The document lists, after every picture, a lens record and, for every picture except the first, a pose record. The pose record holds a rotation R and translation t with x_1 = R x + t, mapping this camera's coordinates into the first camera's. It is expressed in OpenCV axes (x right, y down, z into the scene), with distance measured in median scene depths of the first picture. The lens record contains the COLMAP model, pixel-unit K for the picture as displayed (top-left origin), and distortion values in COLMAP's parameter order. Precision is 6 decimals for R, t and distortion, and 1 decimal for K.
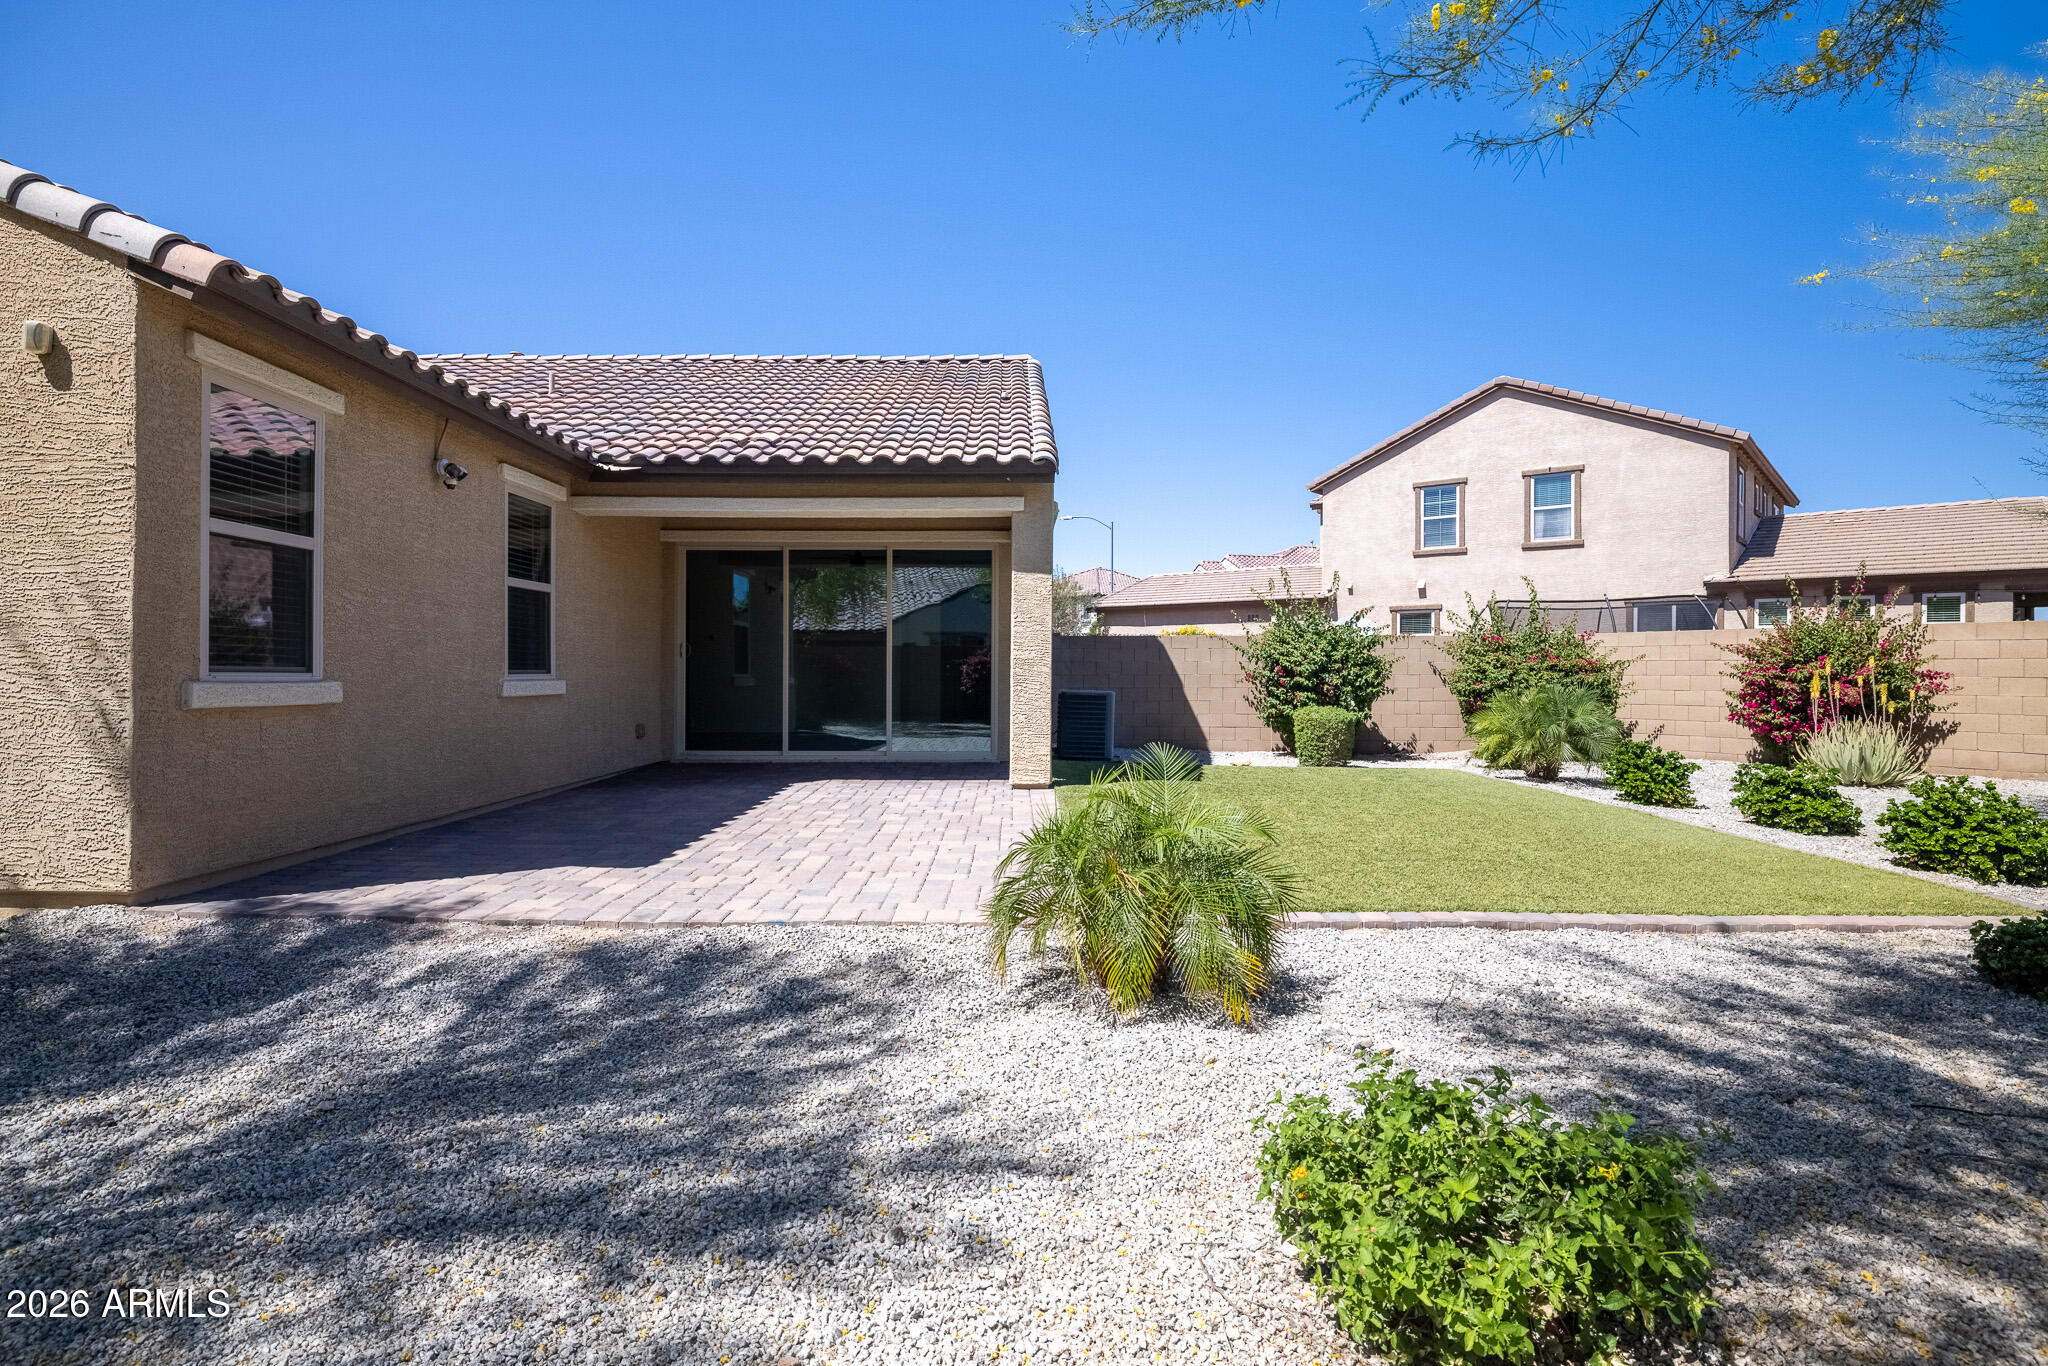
lens RADIAL K [[1094.4, 0, 1020.1], [0, 1094.4, 671.0], [0, 0, 1]] dist [0.019980, 0.000299]
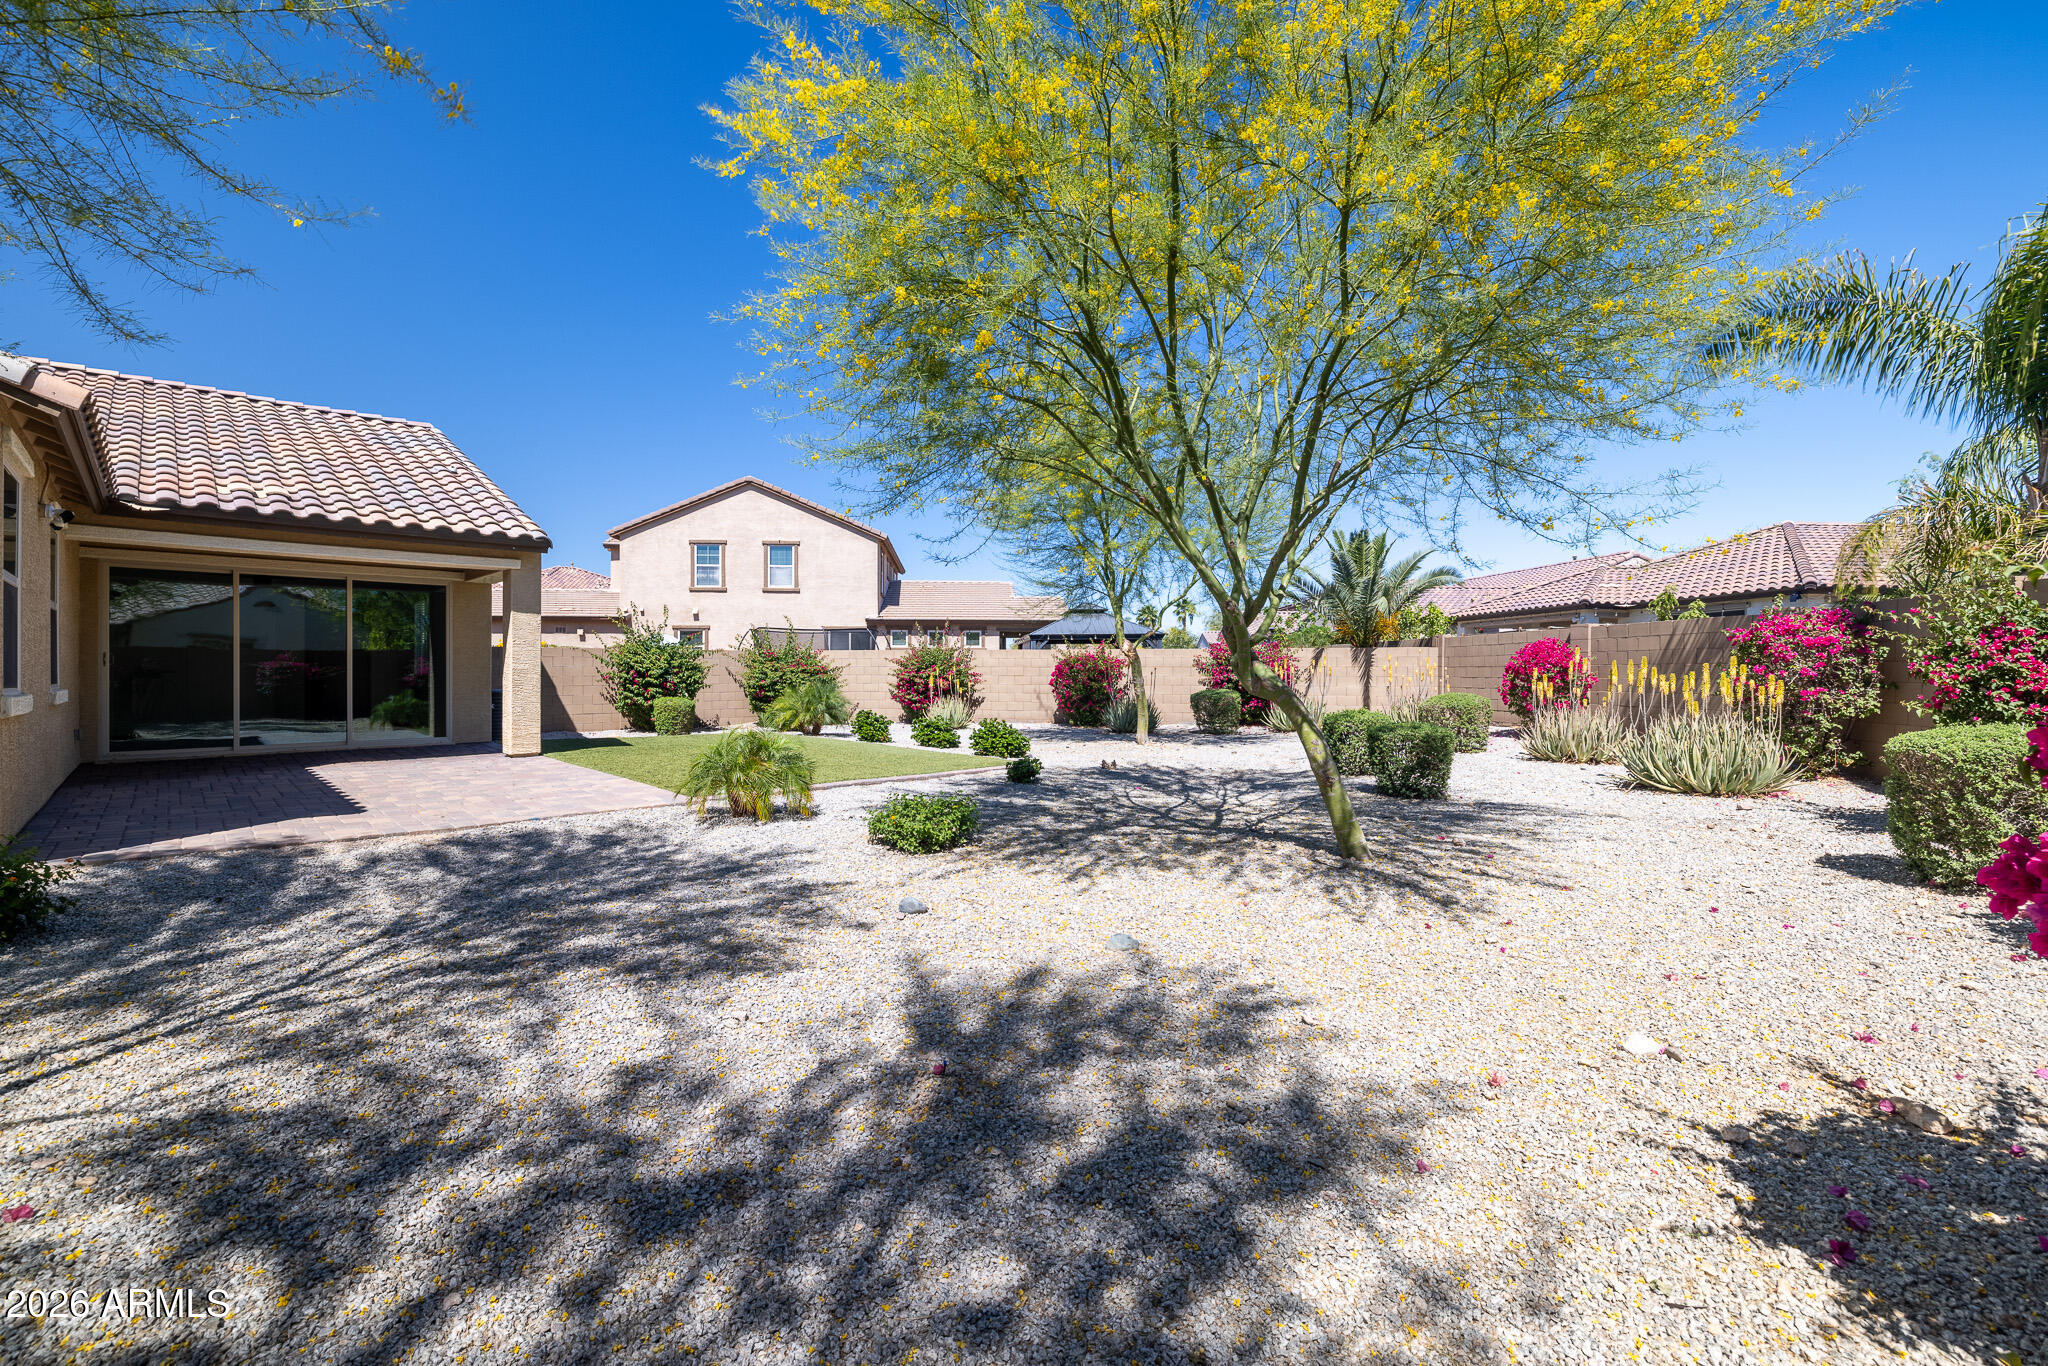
lens RADIAL K [[879.3, 0, 1026.8], [0, 879.3, 676.8], [0, 0, 1]] dist [0.002232, 0.000673]
pose [[0.715344, -0.008595, 0.698720, -0.206382], [0.002470, 0.999949, 0.009771, -0.006219], [-0.698769, -0.005264, 0.715328, -0.196169]]
